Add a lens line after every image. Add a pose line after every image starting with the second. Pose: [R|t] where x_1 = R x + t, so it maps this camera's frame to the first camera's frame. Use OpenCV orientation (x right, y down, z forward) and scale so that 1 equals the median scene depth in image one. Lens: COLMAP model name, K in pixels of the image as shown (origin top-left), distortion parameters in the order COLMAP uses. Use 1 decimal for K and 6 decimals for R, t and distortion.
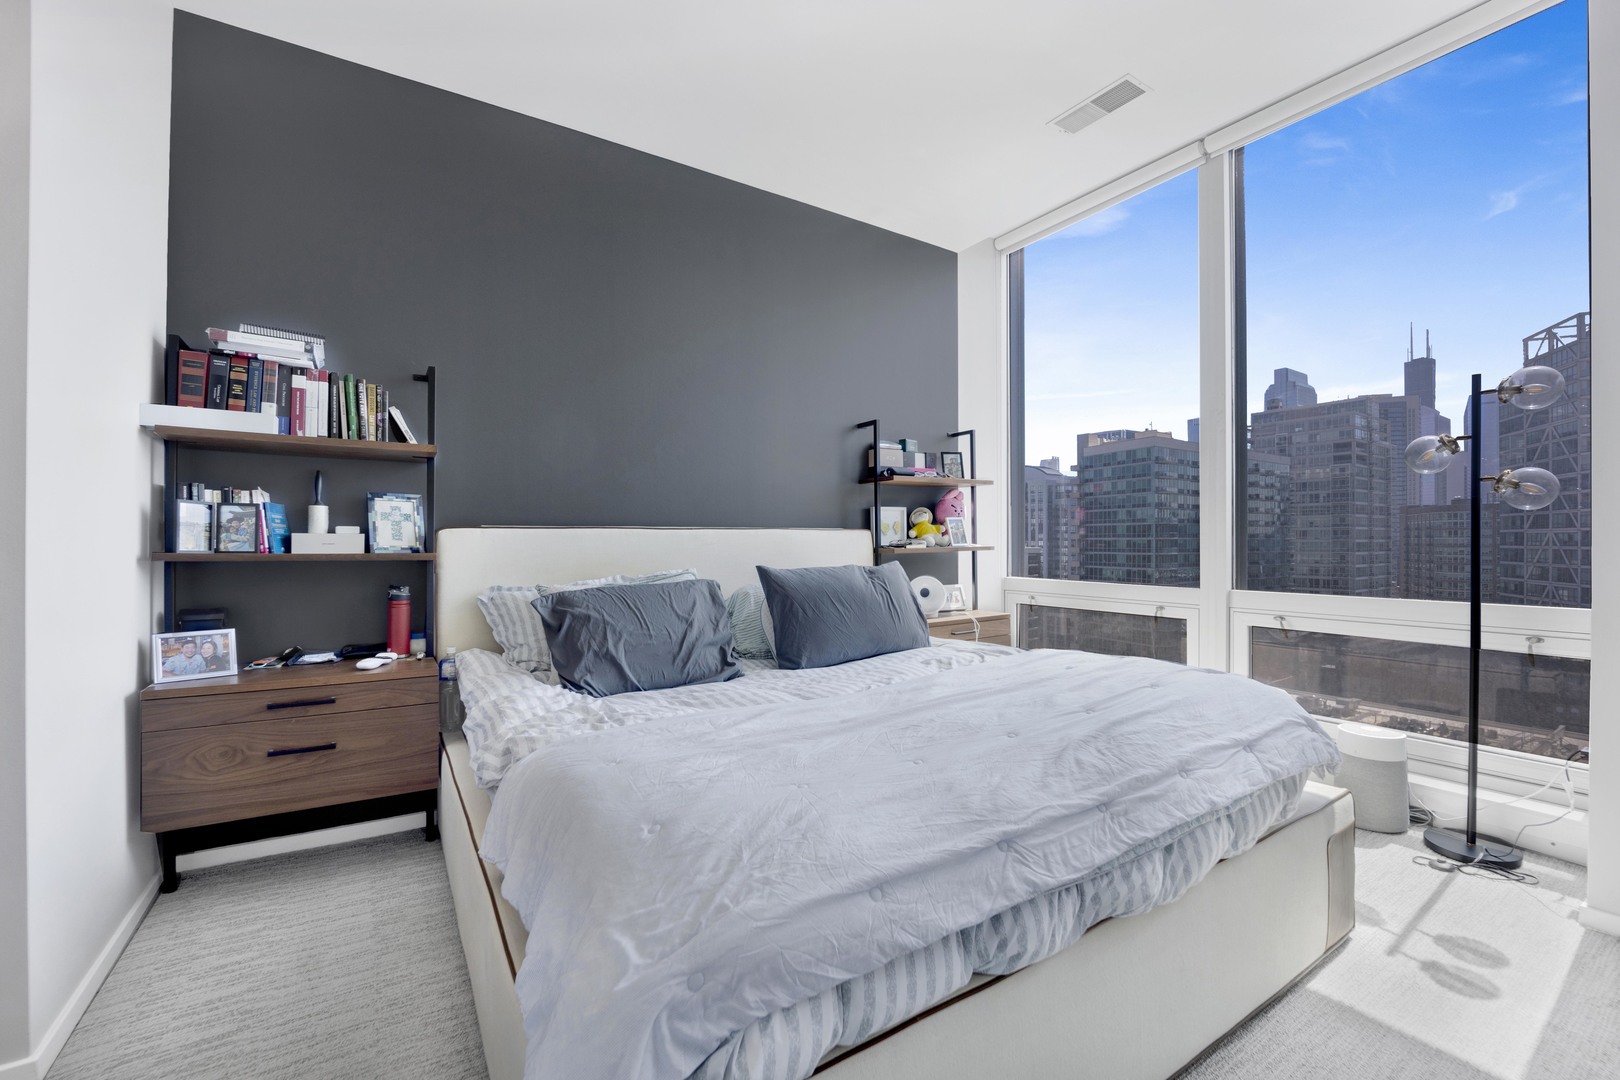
lens RADIAL K [[674.8, 0, 797.5], [0, 674.8, 543.9], [0, 0, 1]] dist [-0.024471, -0.000359]
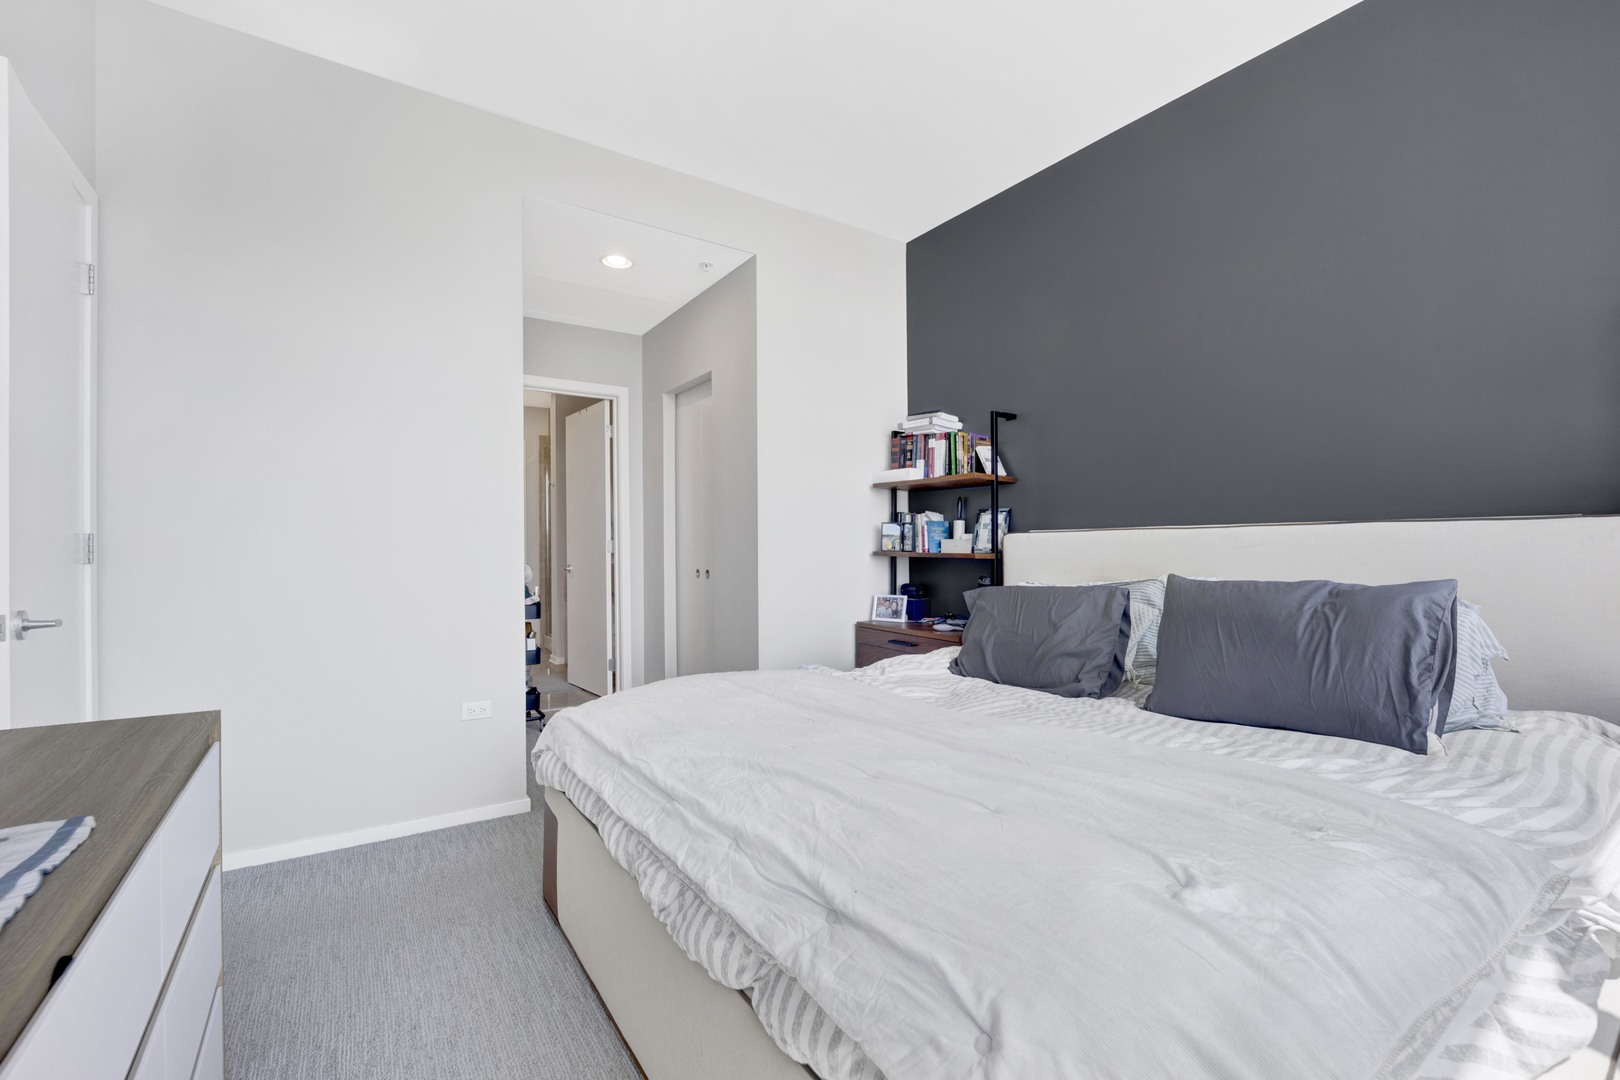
lens RADIAL K [[674.8, 0, 797.5], [0, 674.8, 543.9], [0, 0, 1]] dist [-0.024471, -0.000359]
pose [[0.023531, -0.001061, -0.999723, 0.849902], [0.003301, 0.999994, -0.000984, -0.005211], [0.999718, -0.003277, 0.023535, 0.654673]]
